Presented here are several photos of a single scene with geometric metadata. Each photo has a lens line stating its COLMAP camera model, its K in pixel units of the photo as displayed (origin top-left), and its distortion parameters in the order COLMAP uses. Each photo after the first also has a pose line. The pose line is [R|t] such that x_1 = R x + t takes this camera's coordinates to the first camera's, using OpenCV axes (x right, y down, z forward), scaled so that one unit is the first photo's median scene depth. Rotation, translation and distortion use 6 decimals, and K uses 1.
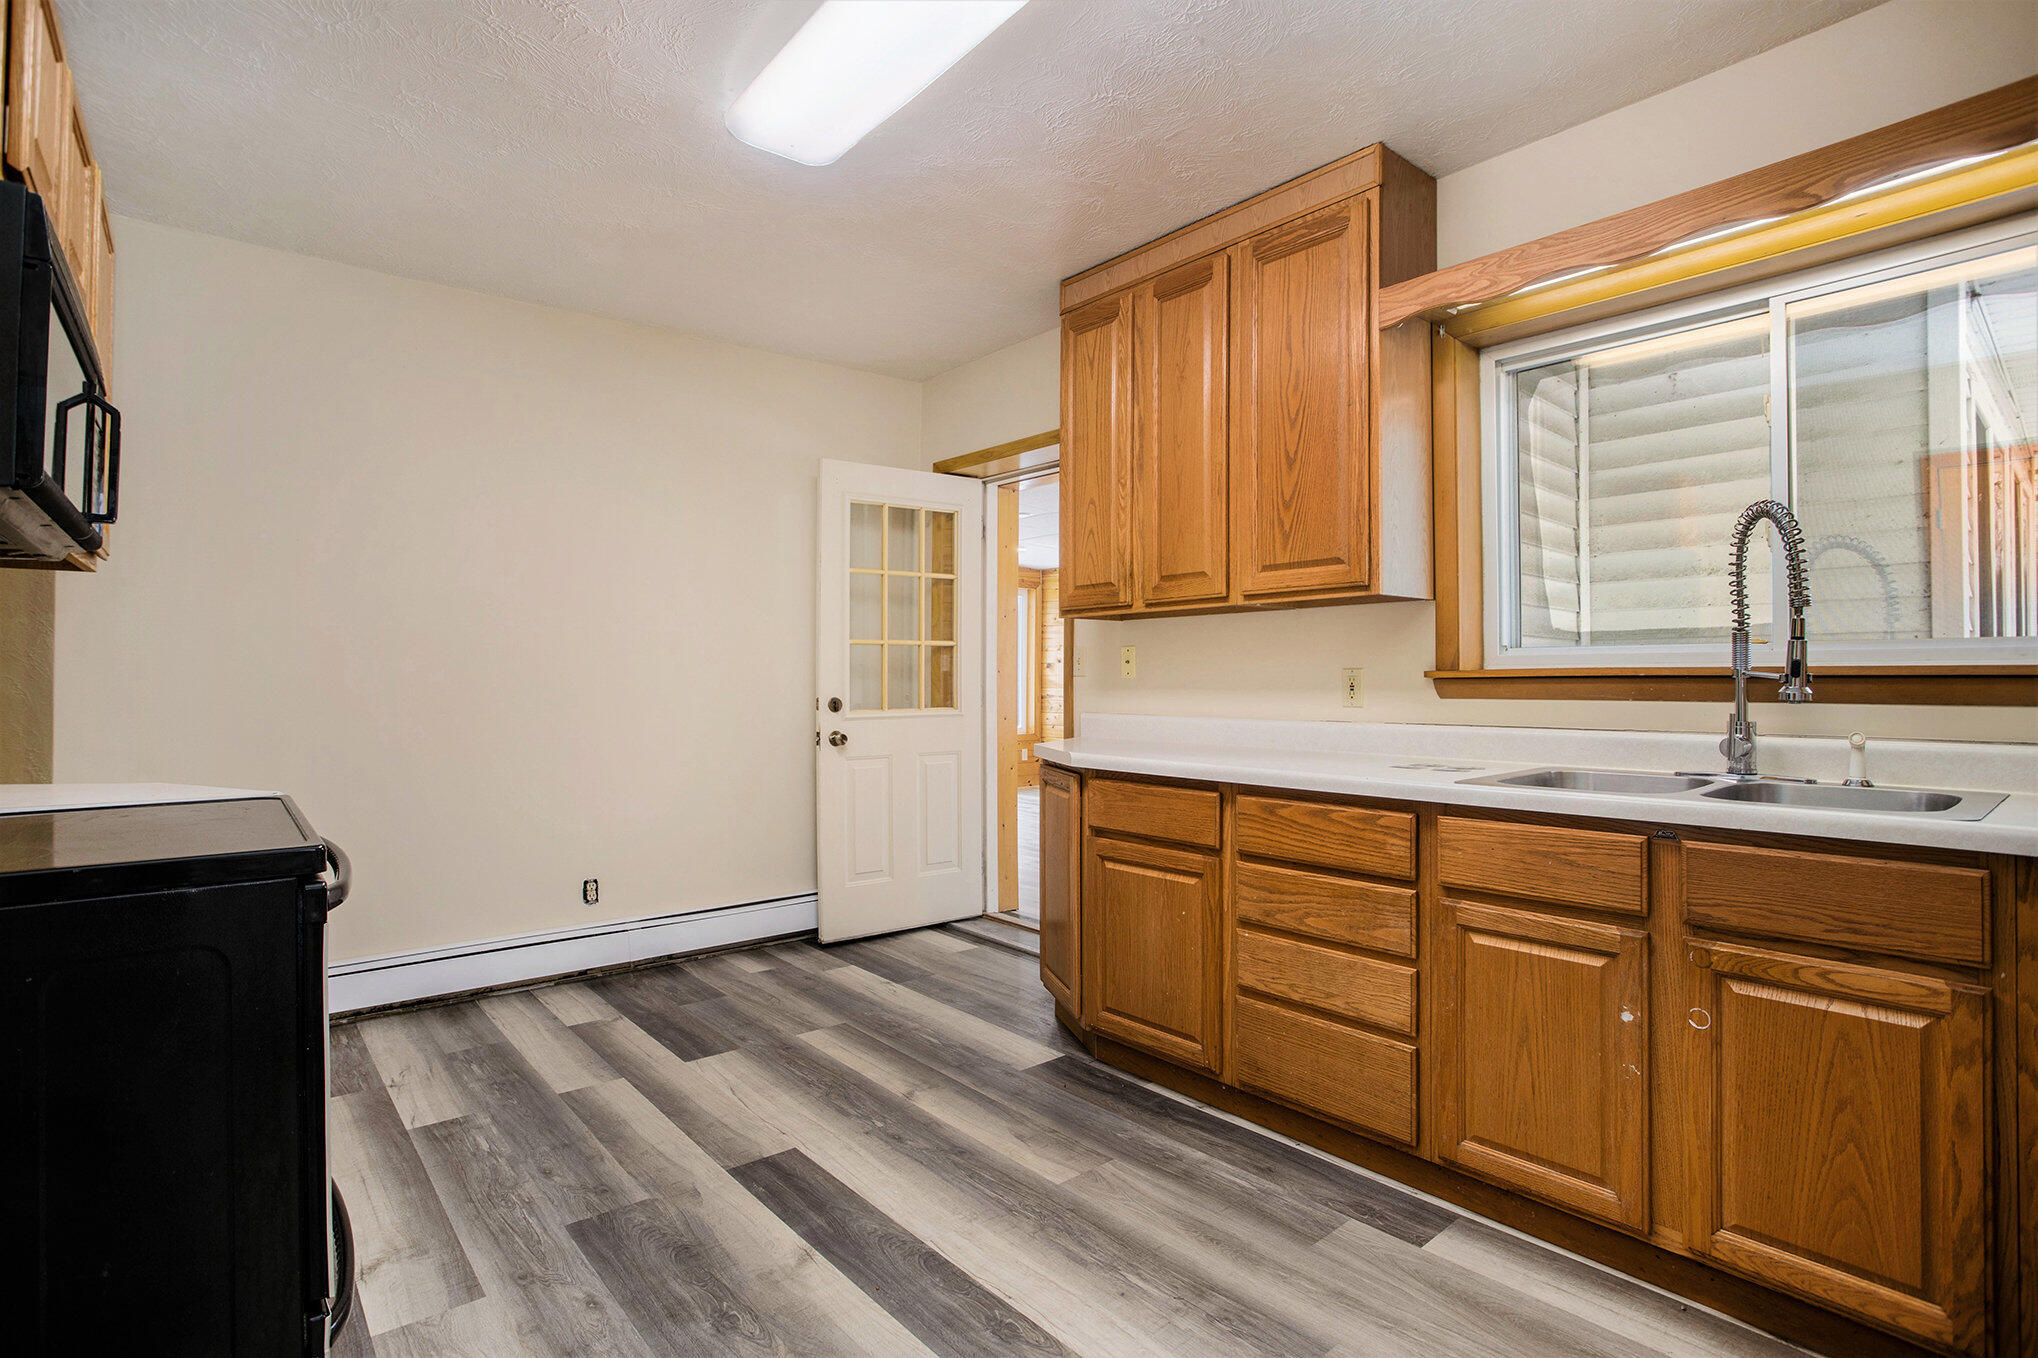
lens RADIAL K [[988.9, 0, 1021.5], [0, 988.9, 672.8], [0, 0, 1]] dist [-0.041208, 0.002210]
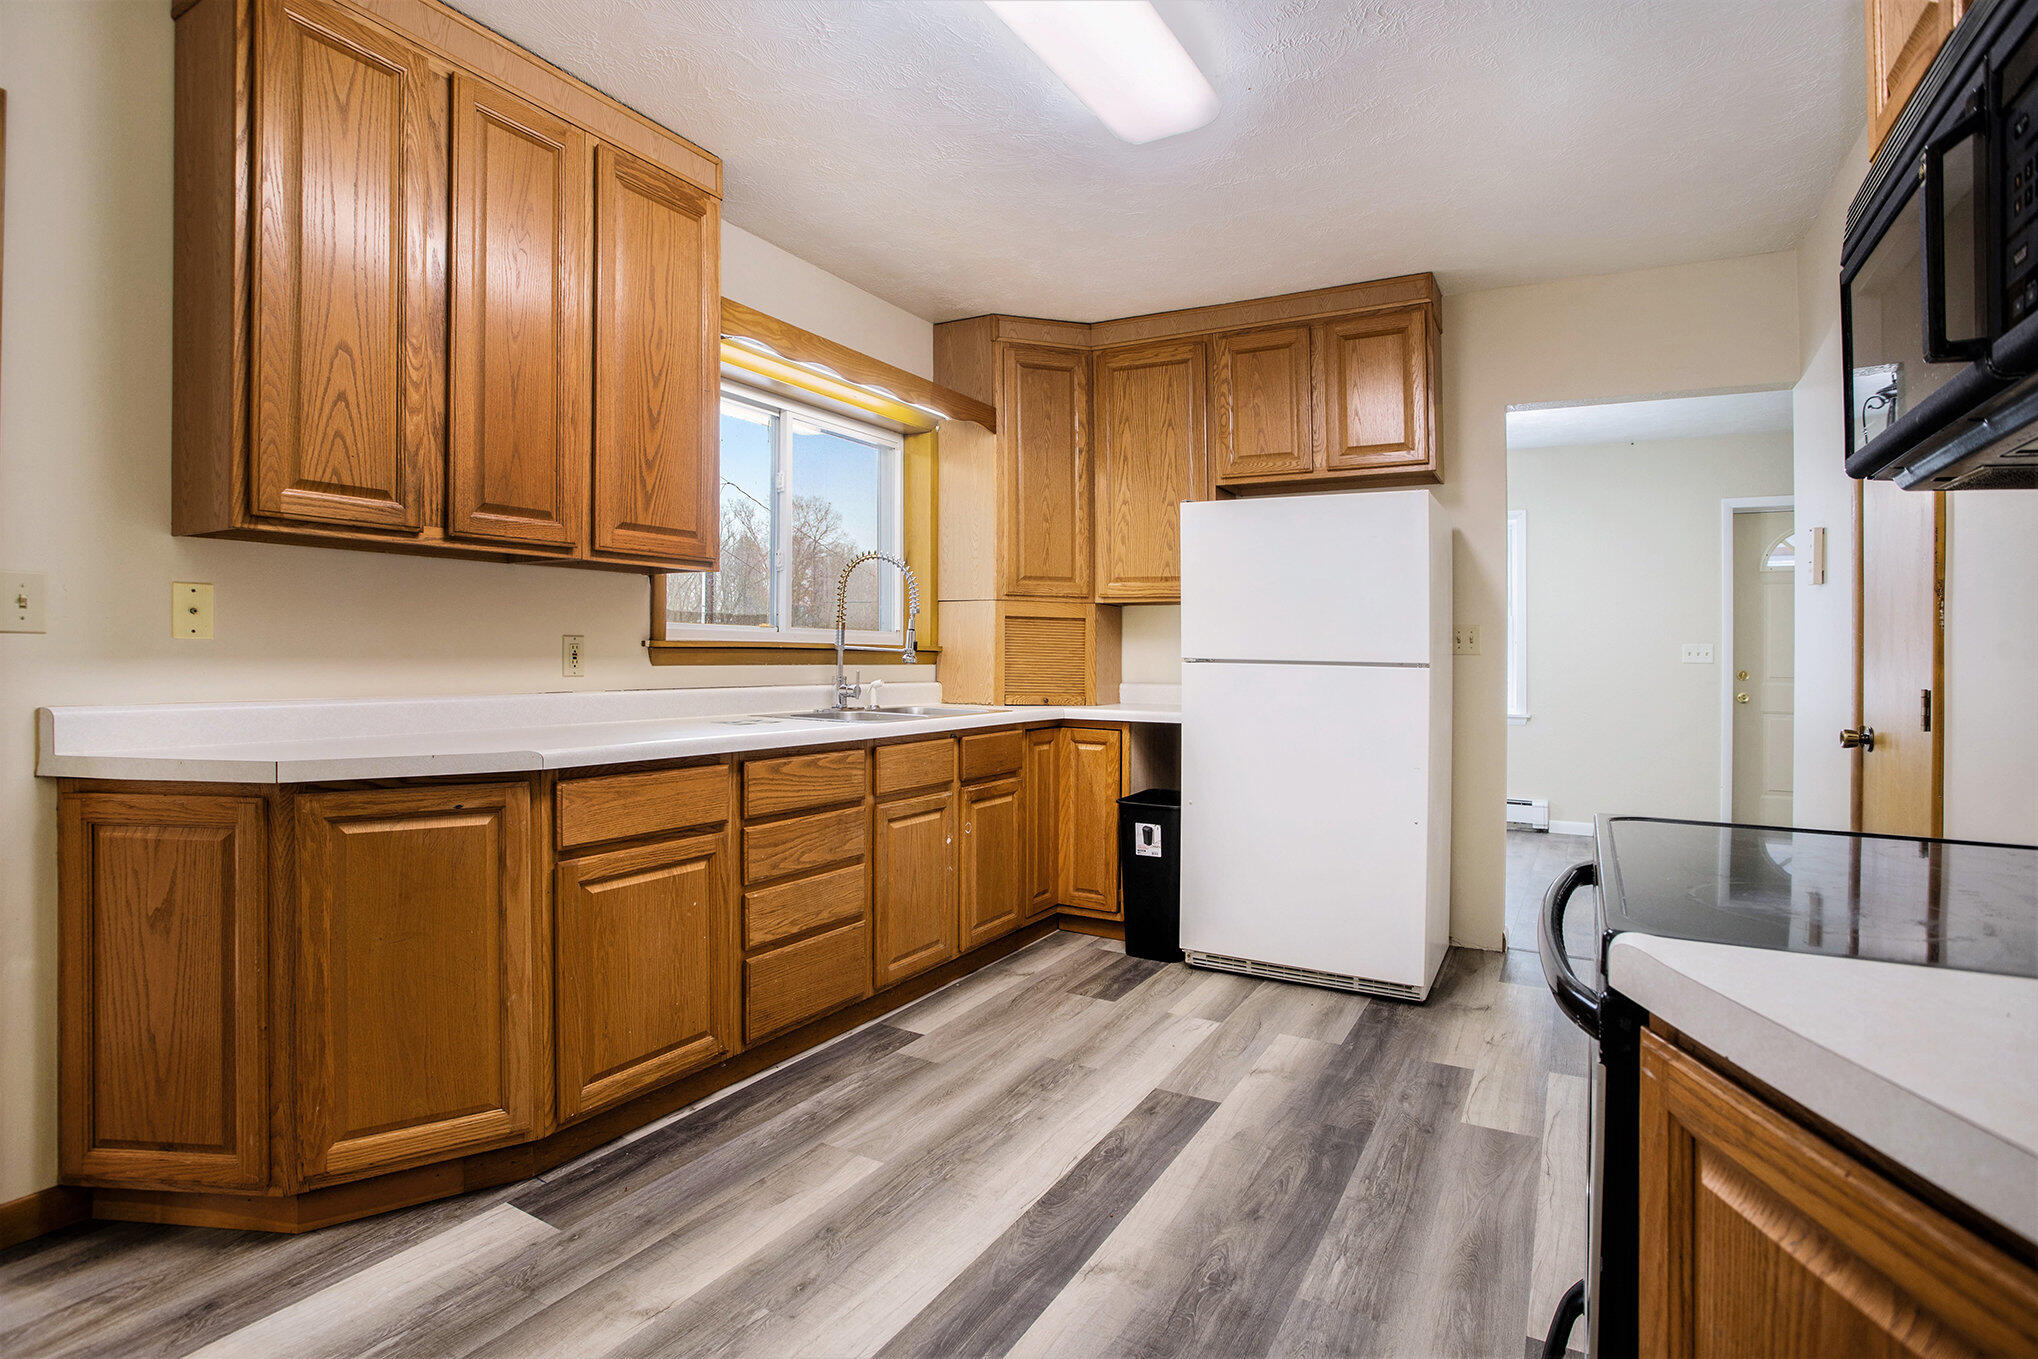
lens RADIAL K [[988.9, 0, 1026.2], [0, 988.9, 672.4], [0, 0, 1]] dist [-0.041208, 0.002210]
pose [[-0.322783, -0.017139, 0.946318, -0.784199], [-0.016295, 0.999788, 0.012549, 0.013629], [-0.946333, -0.011370, -0.322994, 1.003014]]
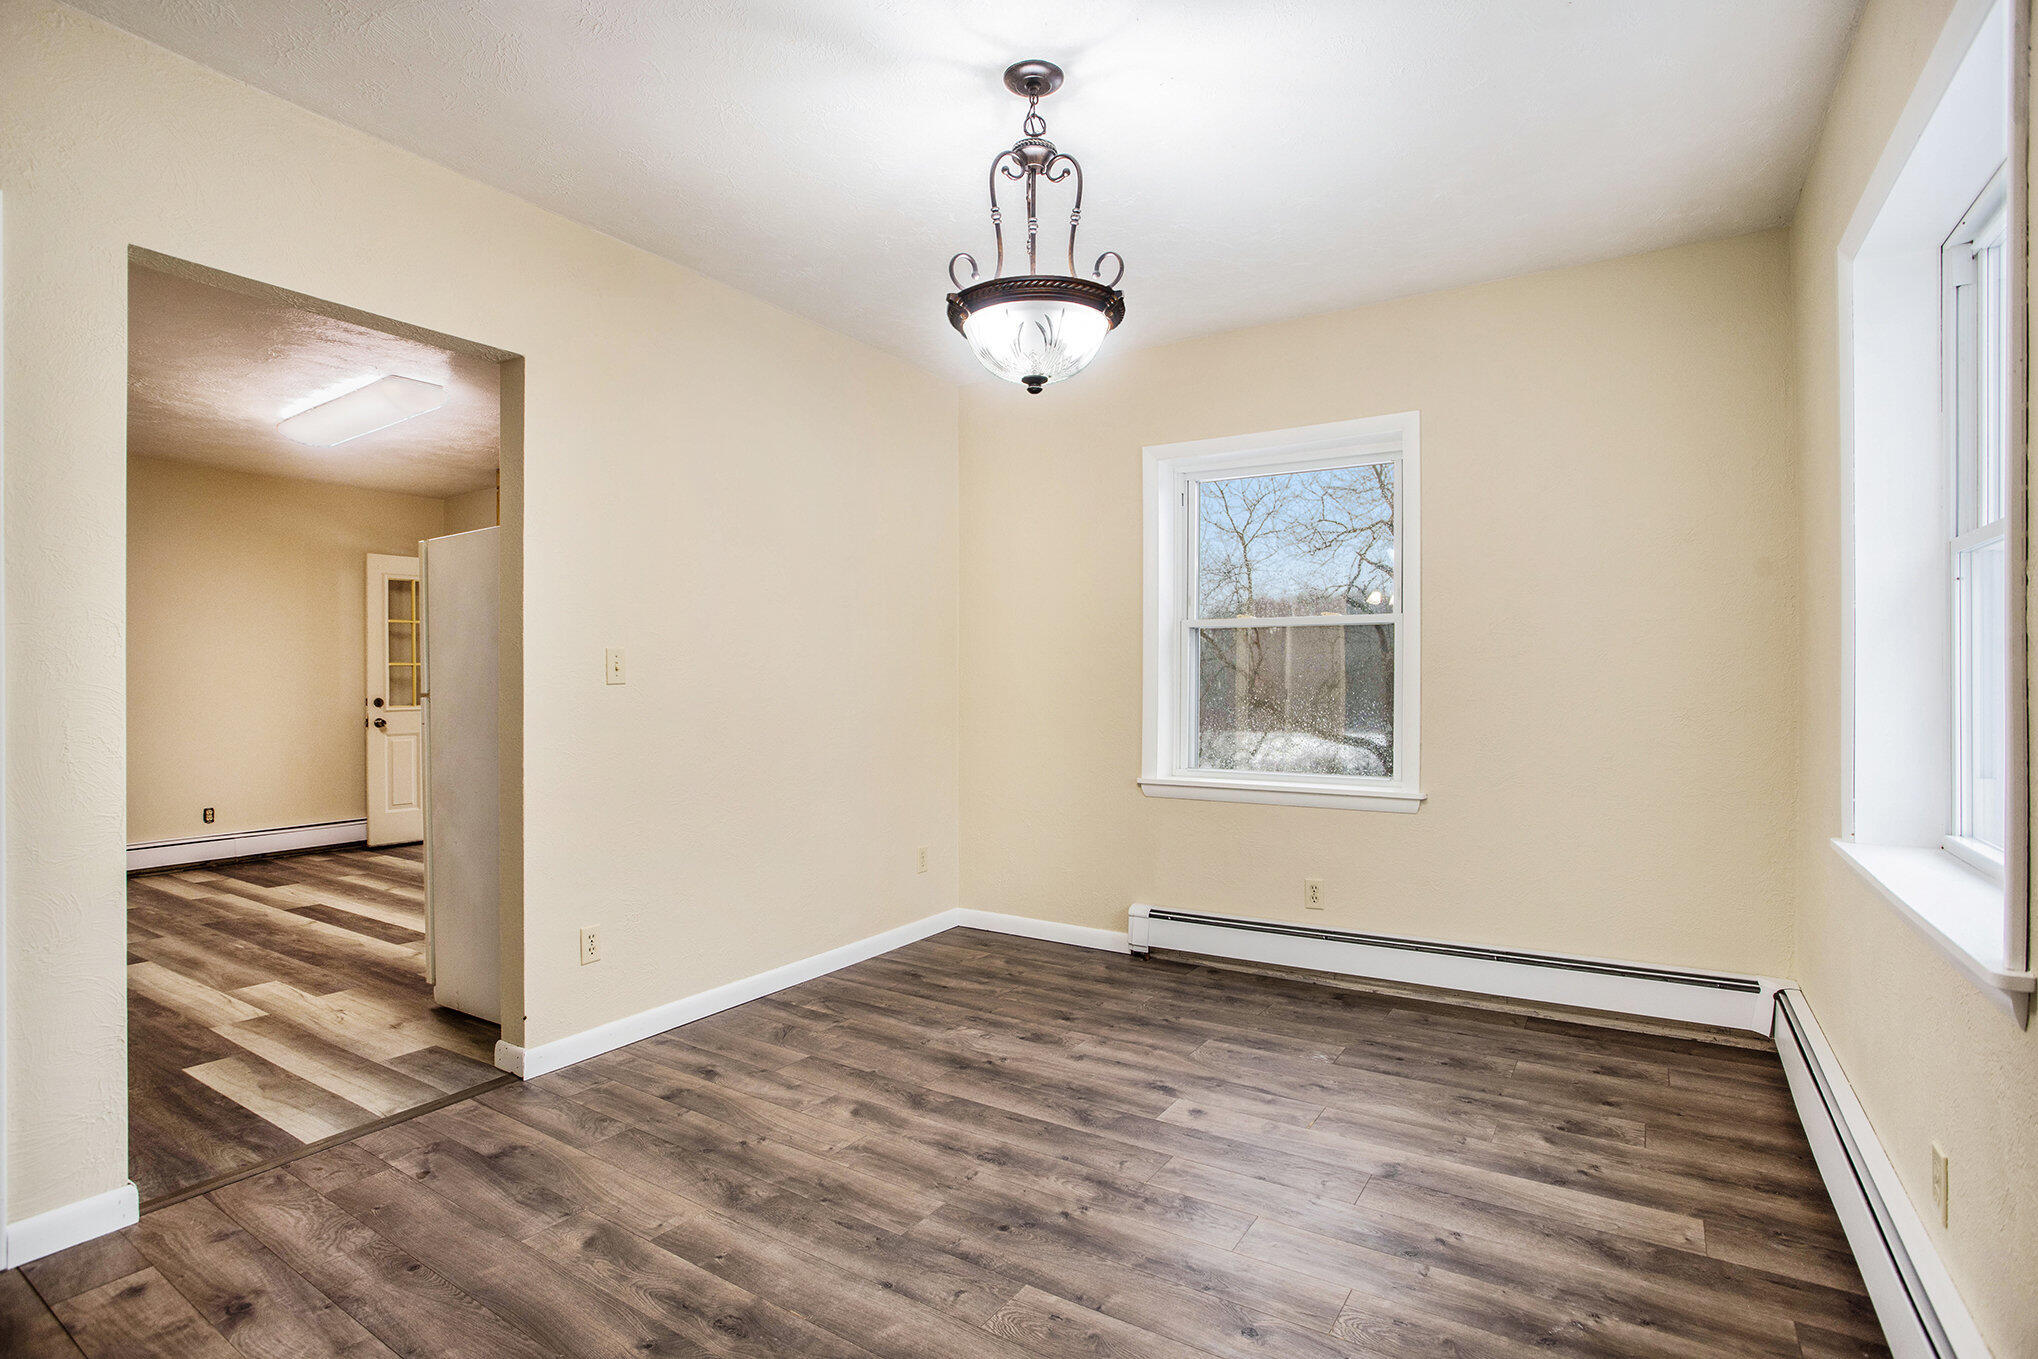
lens RADIAL K [[988.9, 0, 1019.8], [0, 988.9, 681.7], [0, 0, 1]] dist [-0.041208, 0.002210]
pose [[0.956942, -0.001678, 0.290275, 0.590510], [-0.001789, 0.999930, 0.011678, -0.037513], [-0.290275, -0.011694, 0.956872, -1.395739]]
